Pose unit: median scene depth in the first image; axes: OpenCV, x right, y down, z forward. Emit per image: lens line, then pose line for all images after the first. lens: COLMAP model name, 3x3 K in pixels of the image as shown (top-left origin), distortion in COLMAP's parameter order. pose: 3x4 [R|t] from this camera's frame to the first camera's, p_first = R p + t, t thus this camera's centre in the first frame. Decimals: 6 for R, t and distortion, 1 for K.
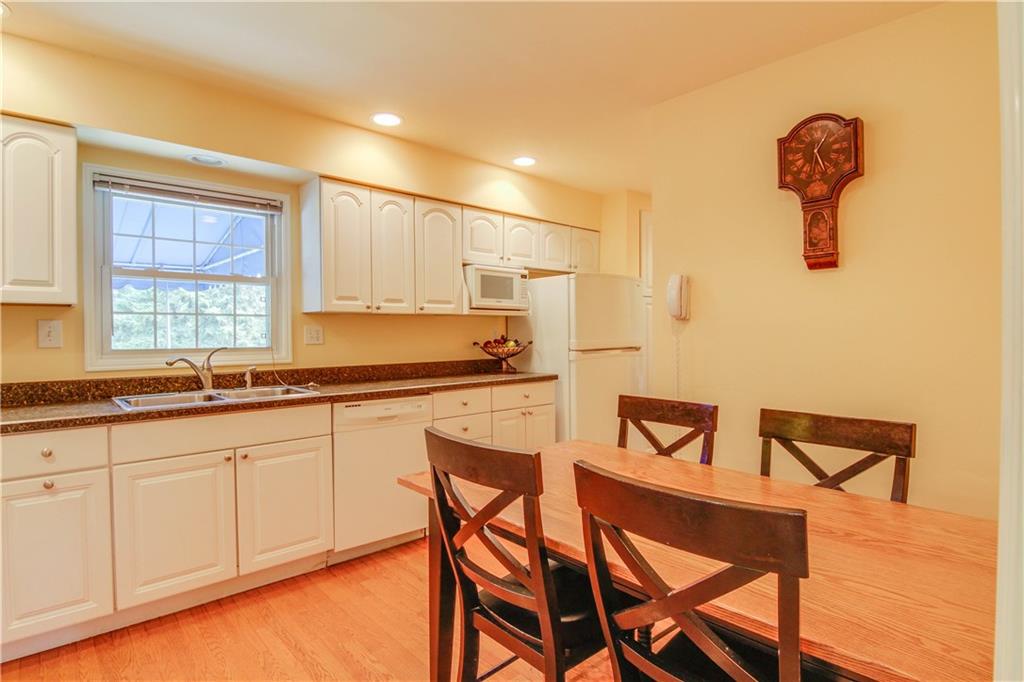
lens RADIAL K [[529.9, 0, 518.7], [0, 529.9, 338.6], [0, 0, 1]] dist [-0.003688, -0.012905]
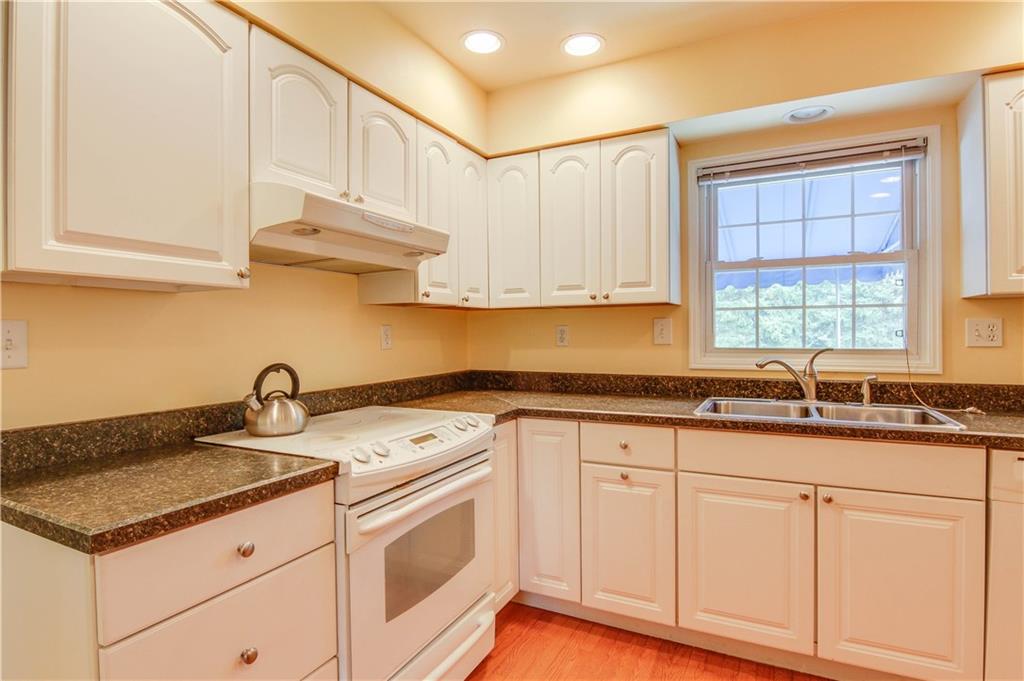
lens RADIAL K [[529.9, 0, 502.8], [0, 529.9, 338.9], [0, 0, 1]] dist [-0.003688, -0.012905]
pose [[0.339732, 0.014133, -0.940416, 0.008285], [-0.004503, 0.999900, 0.013400, -0.005422], [0.940511, -0.000318, 0.339762, 0.280453]]
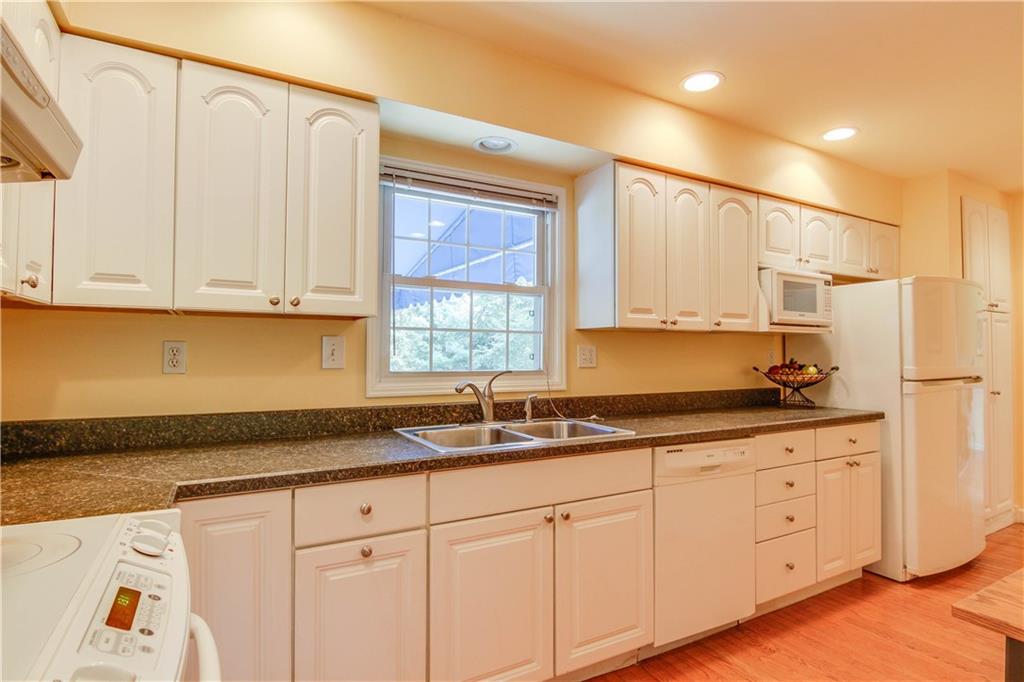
lens RADIAL K [[529.9, 0, 513.0], [0, 529.9, 338.1], [0, 0, 1]] dist [-0.003688, -0.012905]
pose [[0.971978, 0.003499, -0.235045, -0.351481], [-0.012762, 0.999200, -0.037900, -0.002539], [0.234725, 0.039837, 0.971245, 0.199638]]
